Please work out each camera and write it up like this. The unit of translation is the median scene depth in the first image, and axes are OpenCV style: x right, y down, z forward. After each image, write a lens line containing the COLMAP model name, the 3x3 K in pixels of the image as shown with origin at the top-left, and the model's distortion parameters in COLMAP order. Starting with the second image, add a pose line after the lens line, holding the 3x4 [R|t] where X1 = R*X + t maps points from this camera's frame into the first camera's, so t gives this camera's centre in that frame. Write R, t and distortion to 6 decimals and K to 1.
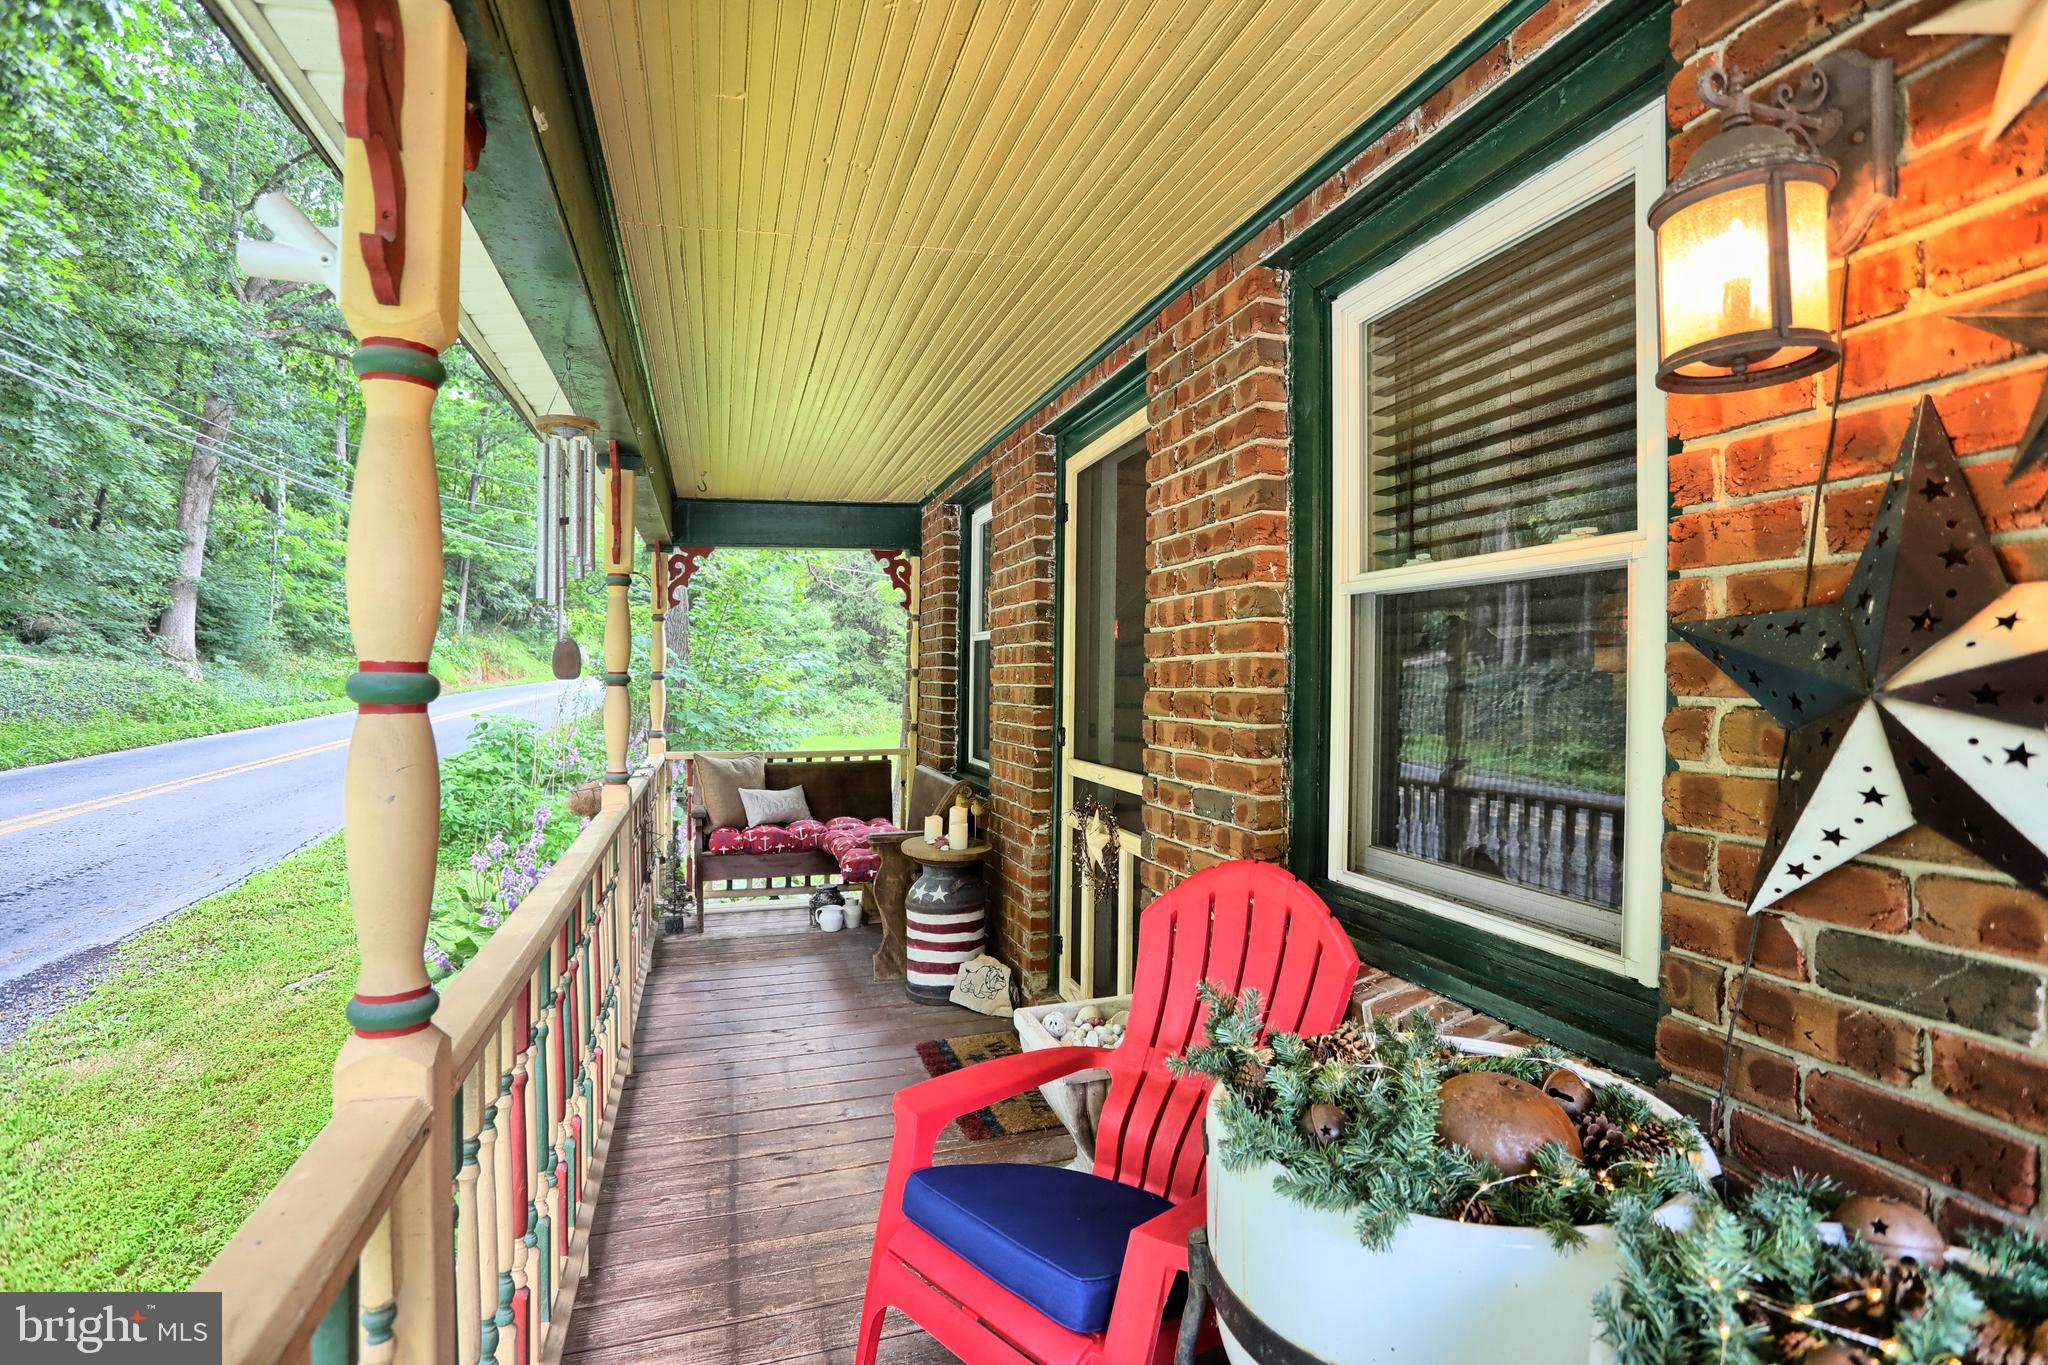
lens RADIAL K [[989.5, 0, 982.7], [0, 989.5, 679.0], [0, 0, 1]] dist [-0.054878, 0.021742]
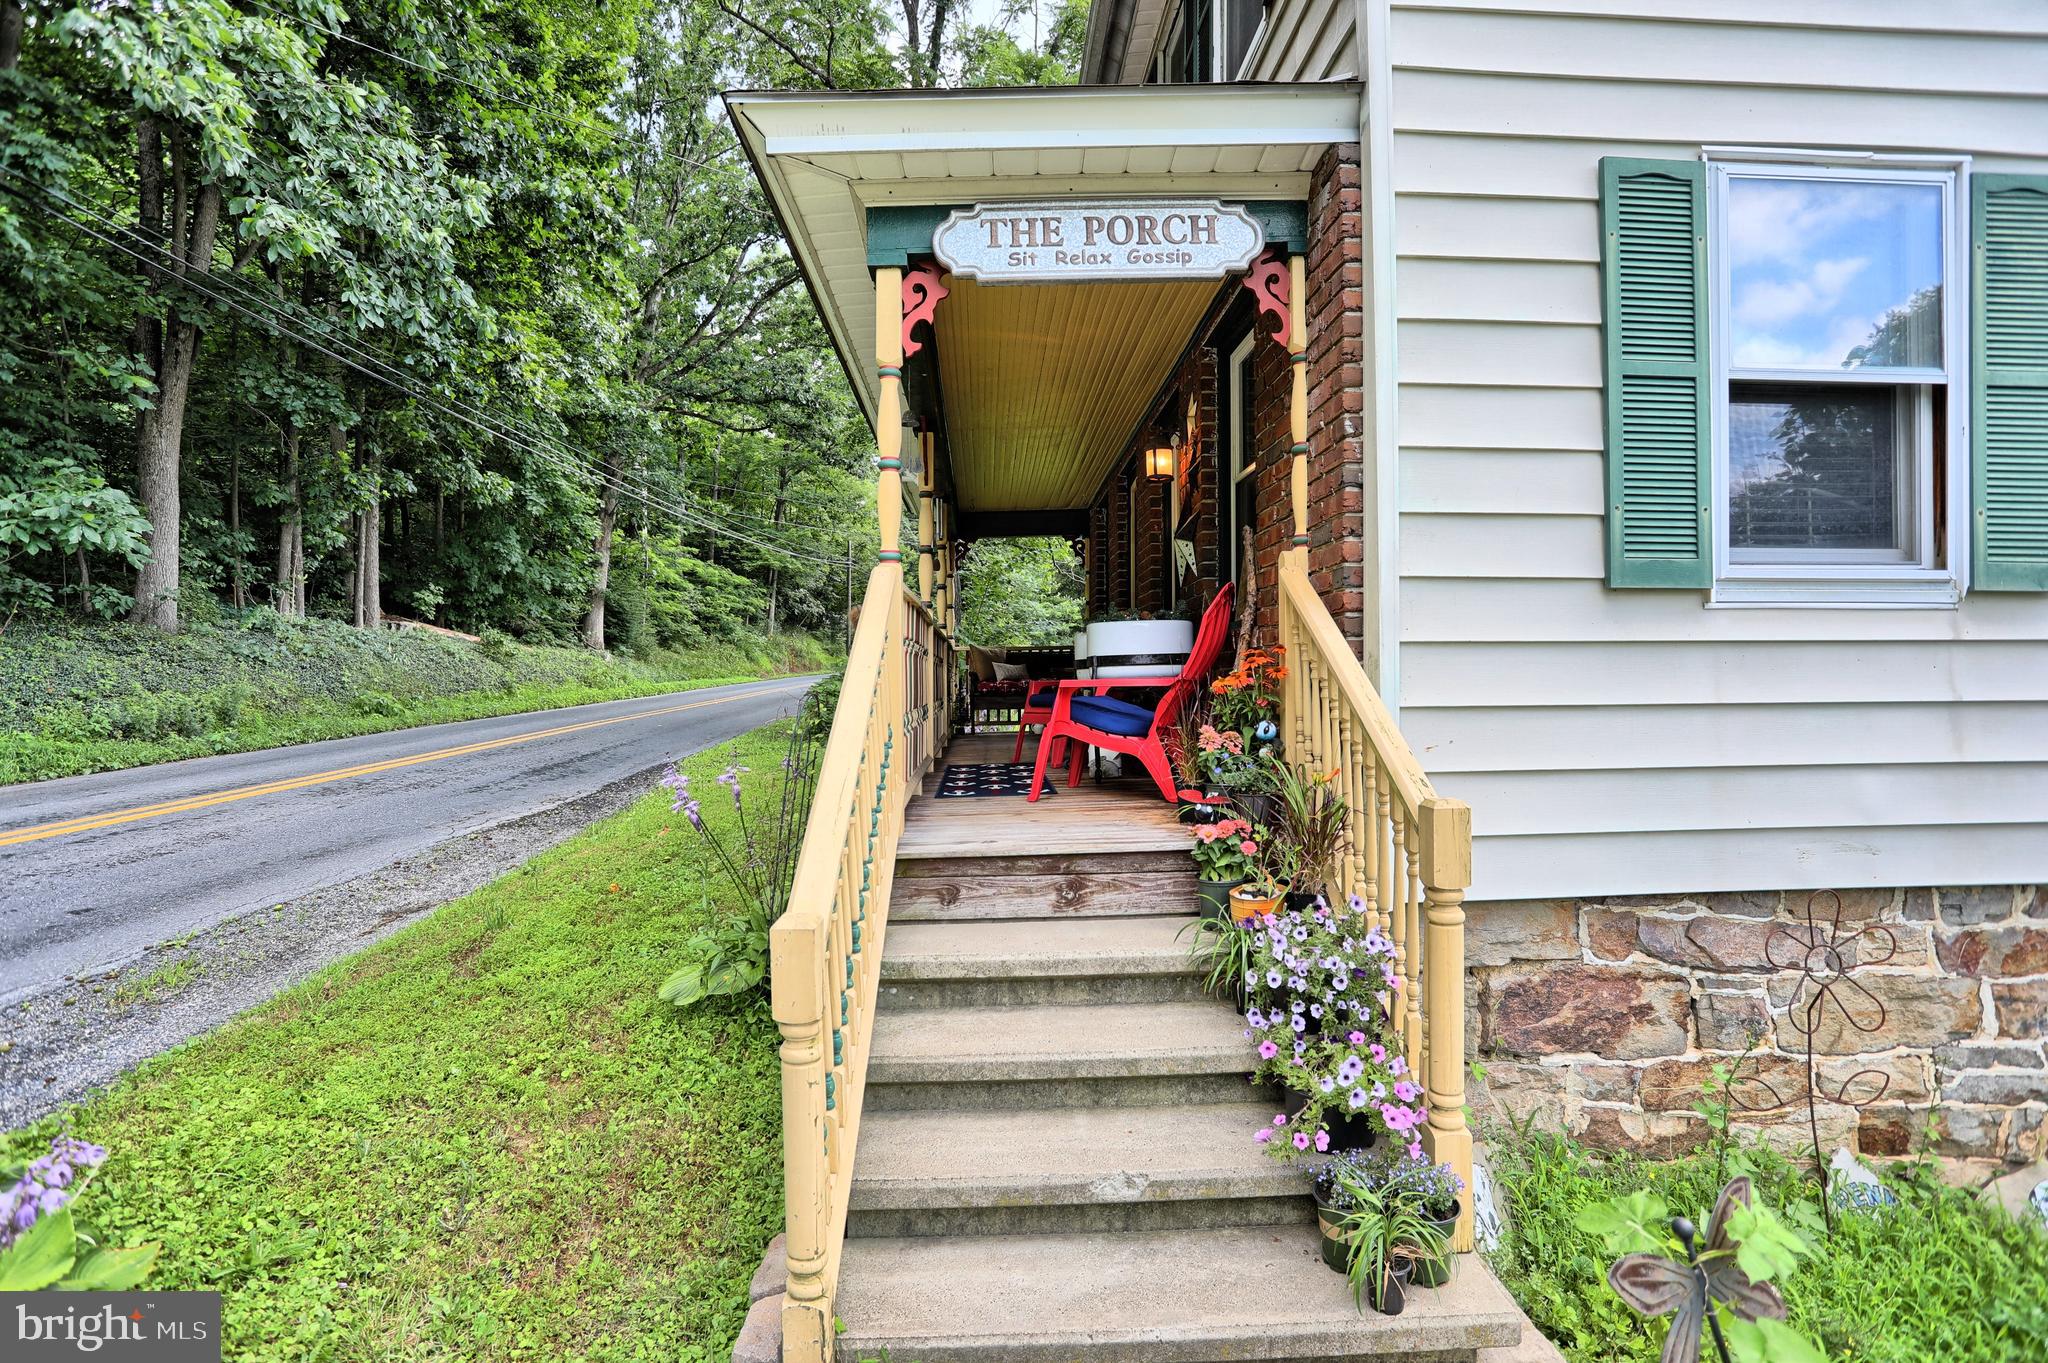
lens RADIAL K [[989.5, 0, 1002.9], [0, 989.5, 674.8], [0, 0, 1]] dist [-0.054878, 0.021742]
pose [[0.970467, -0.021018, -0.240317, 0.055935], [0.020143, 0.999779, -0.006098, 0.034886], [0.240392, 0.001077, 0.970675, -0.205300]]
